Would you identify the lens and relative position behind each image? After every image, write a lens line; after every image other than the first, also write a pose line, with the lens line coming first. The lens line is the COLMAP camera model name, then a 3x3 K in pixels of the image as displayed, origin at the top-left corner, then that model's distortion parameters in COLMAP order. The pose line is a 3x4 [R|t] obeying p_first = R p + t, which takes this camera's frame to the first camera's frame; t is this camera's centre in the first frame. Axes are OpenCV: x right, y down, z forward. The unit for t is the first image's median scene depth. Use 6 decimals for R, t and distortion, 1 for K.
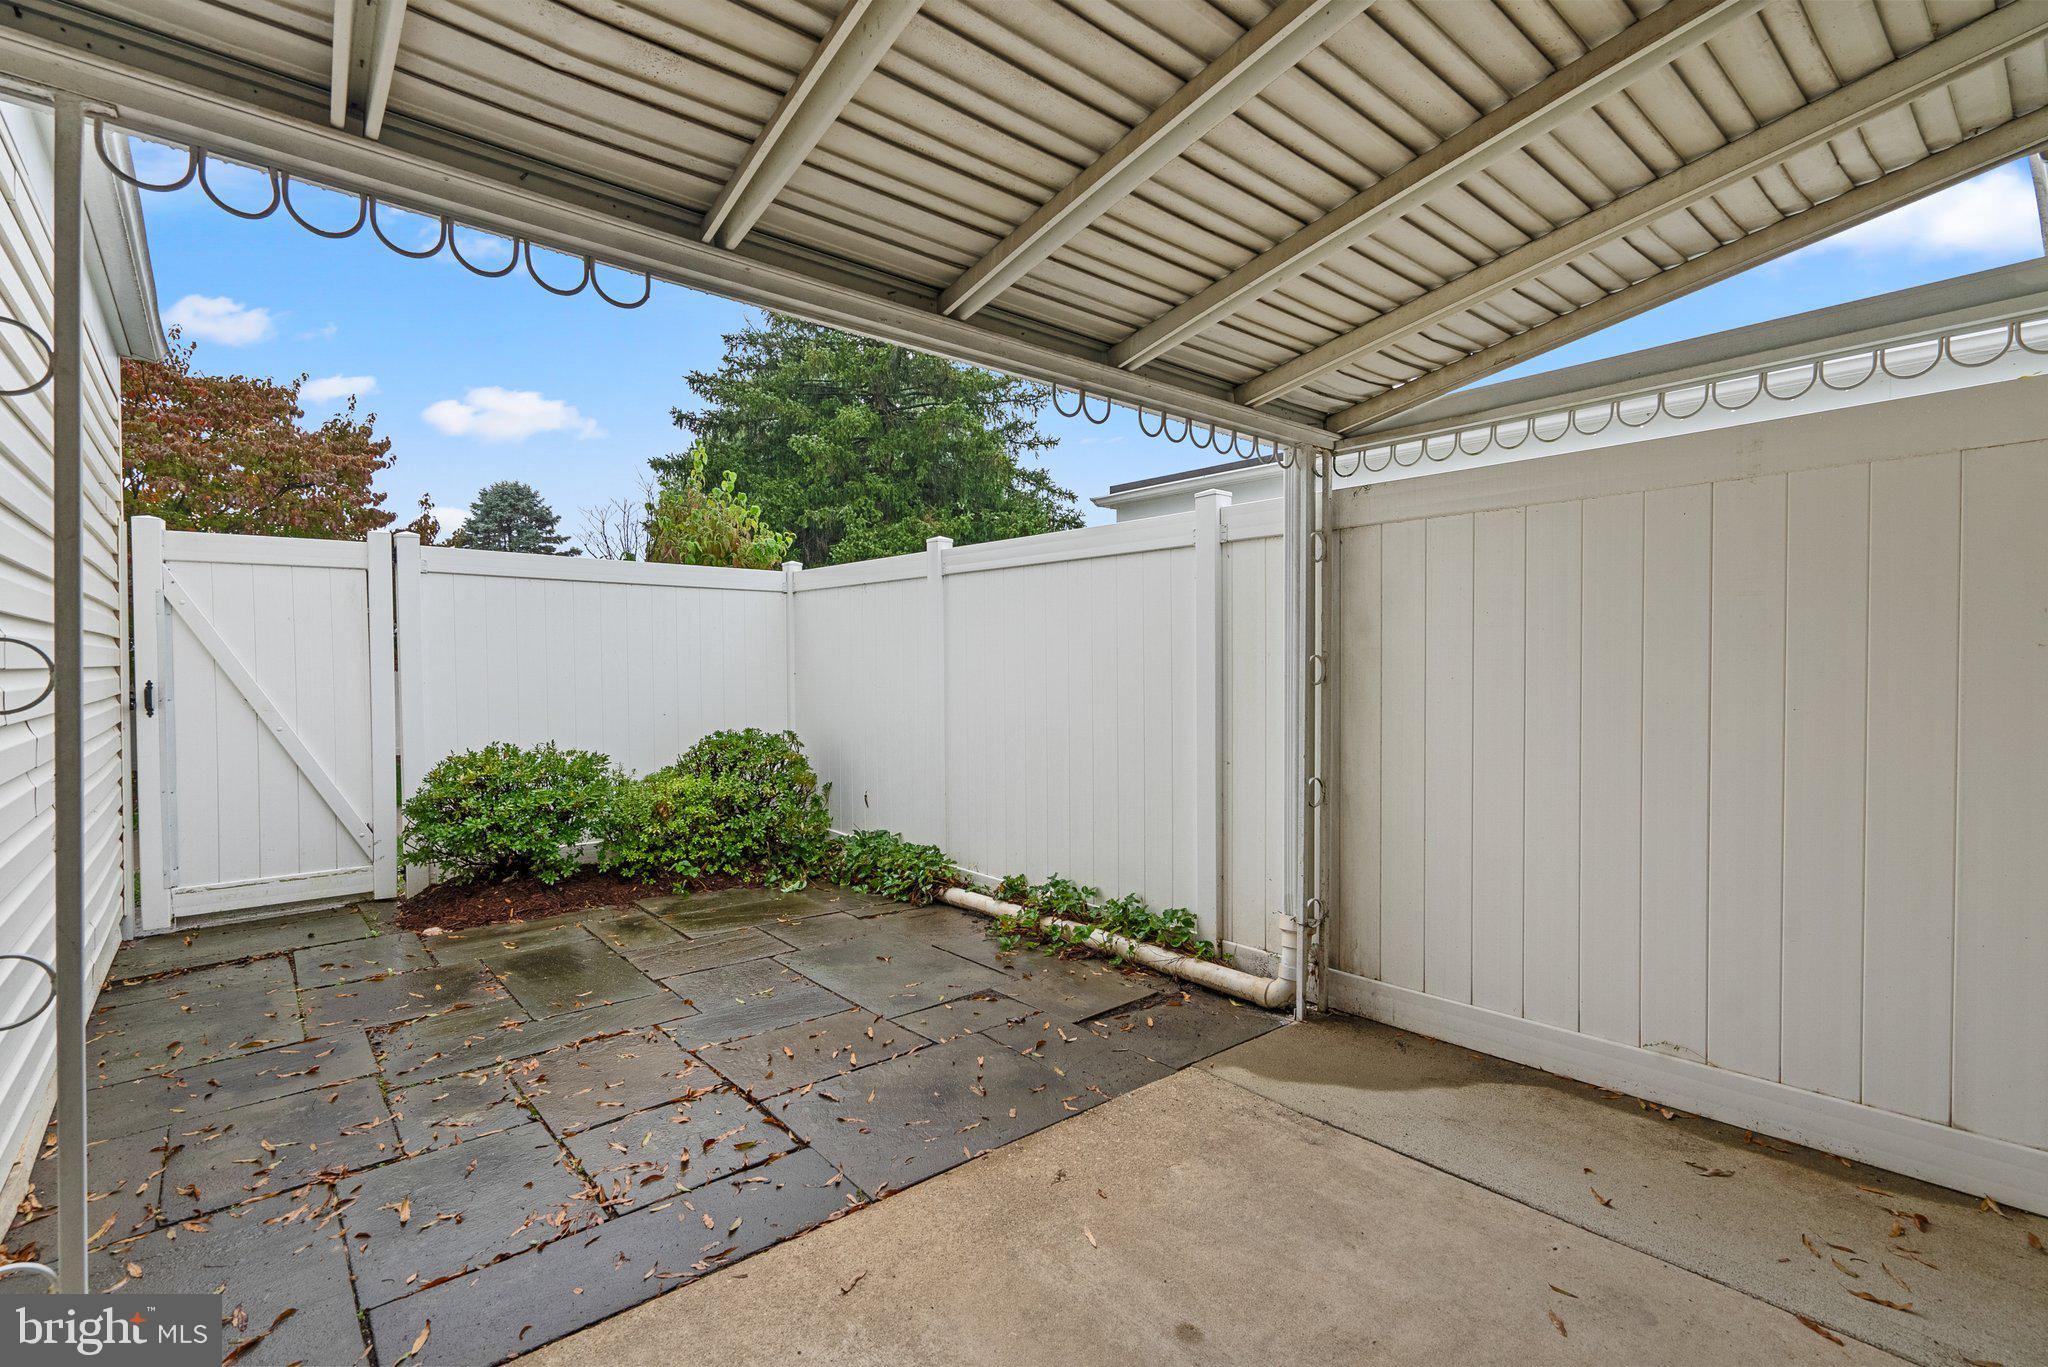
lens RADIAL K [[936.4, 0, 1032.5], [0, 936.4, 680.1], [0, 0, 1]] dist [-0.007844, 0.004270]
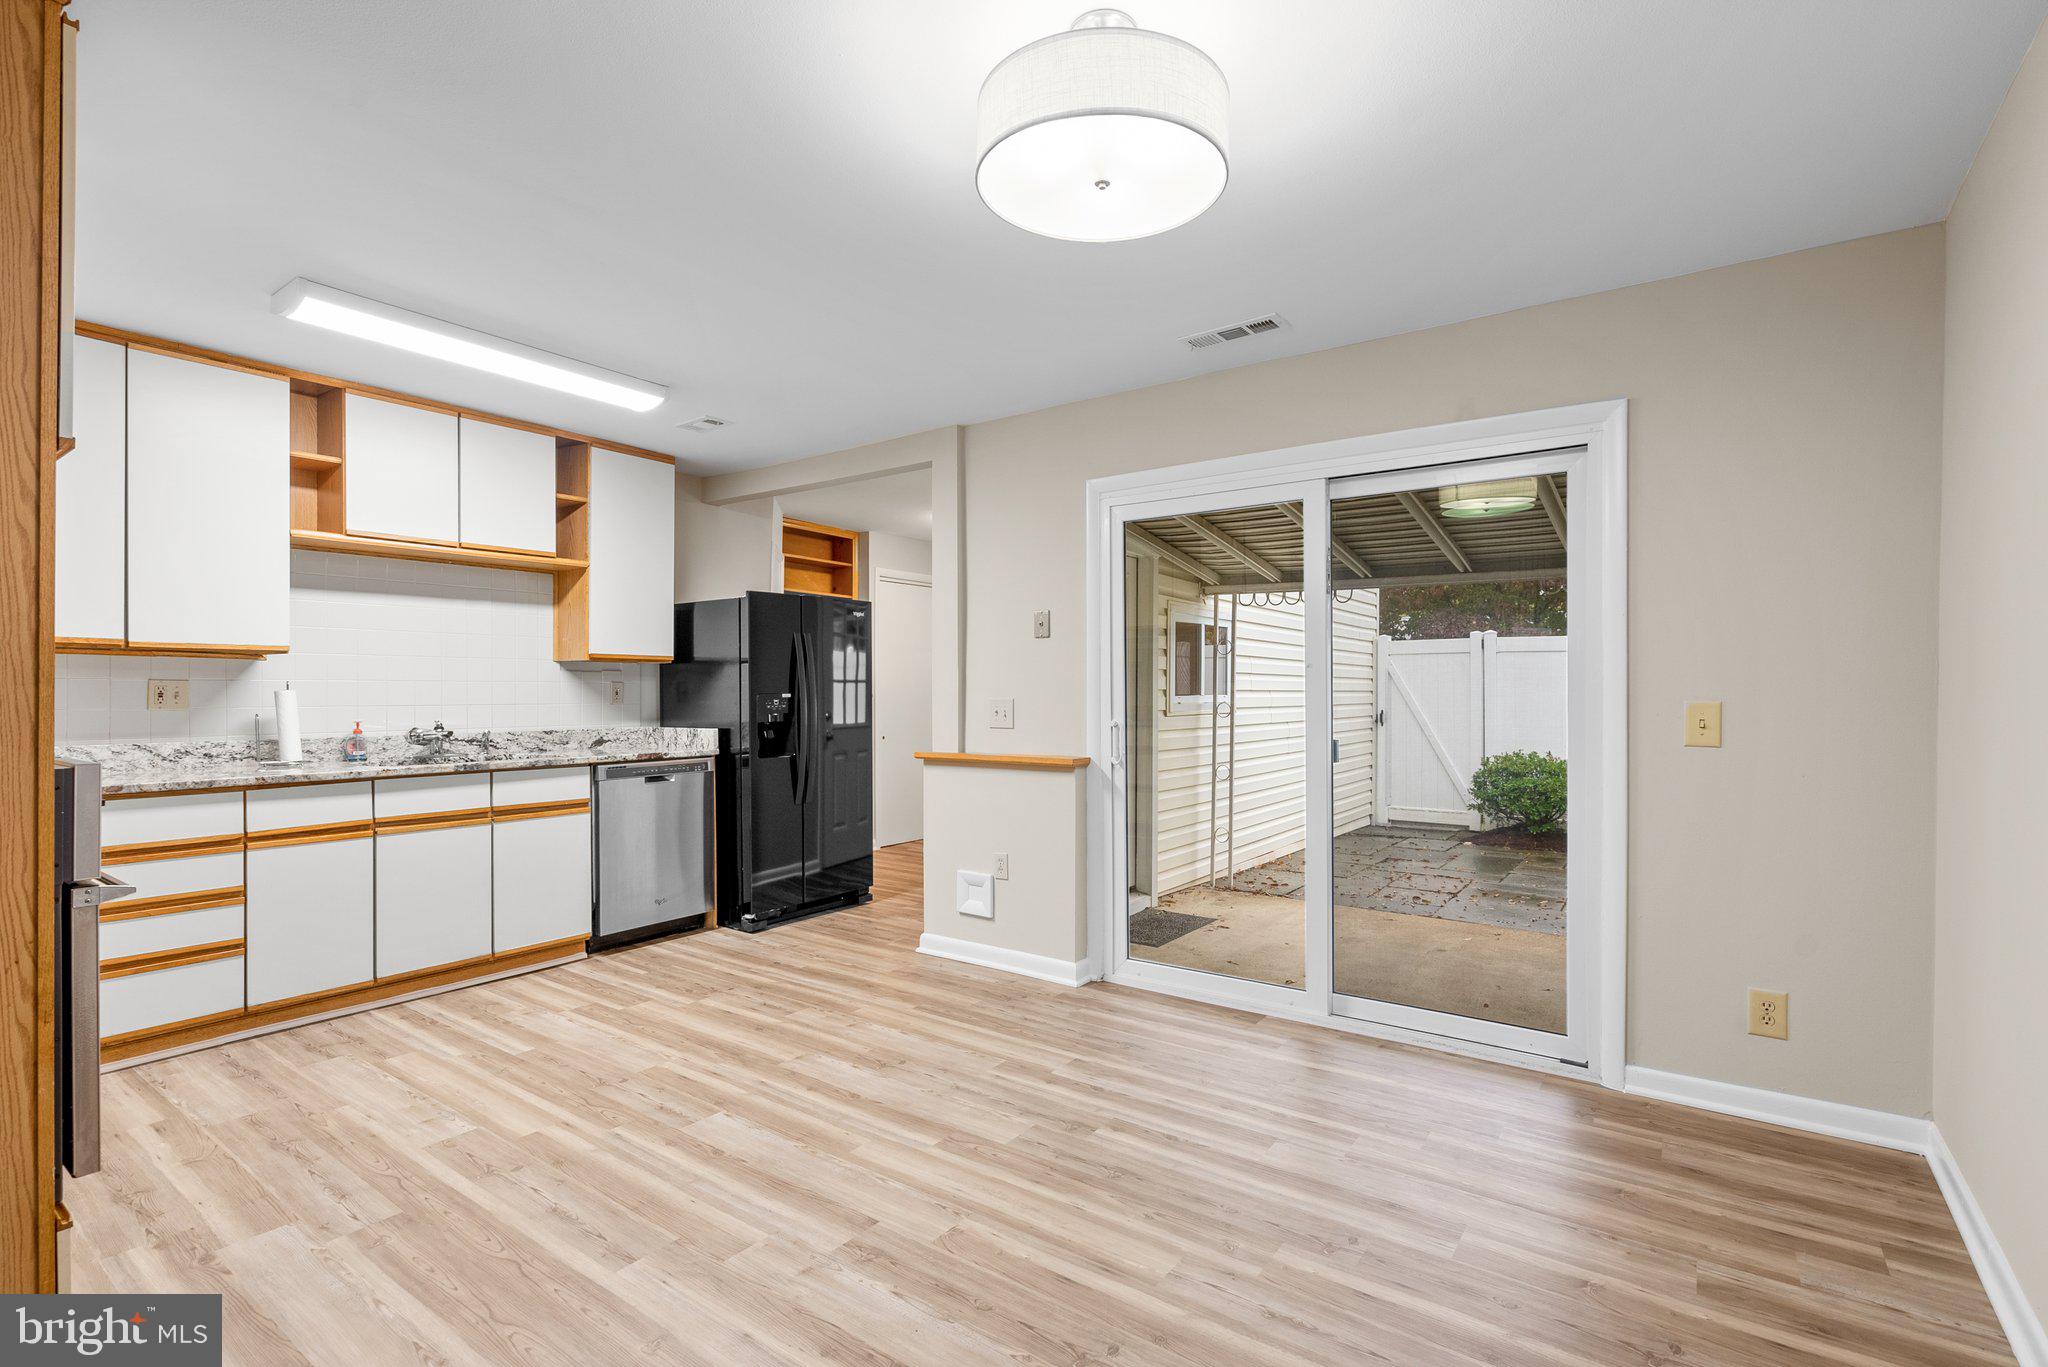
lens RADIAL K [[936.4, 0, 1032.4], [0, 936.4, 692.3], [0, 0, 1]] dist [-0.007844, 0.004270]
pose [[0.243801, 0.001443, -0.969824, 1.318242], [-0.021183, 0.999768, -0.003837, -0.020872], [0.969594, 0.021479, 0.243775, -0.453070]]
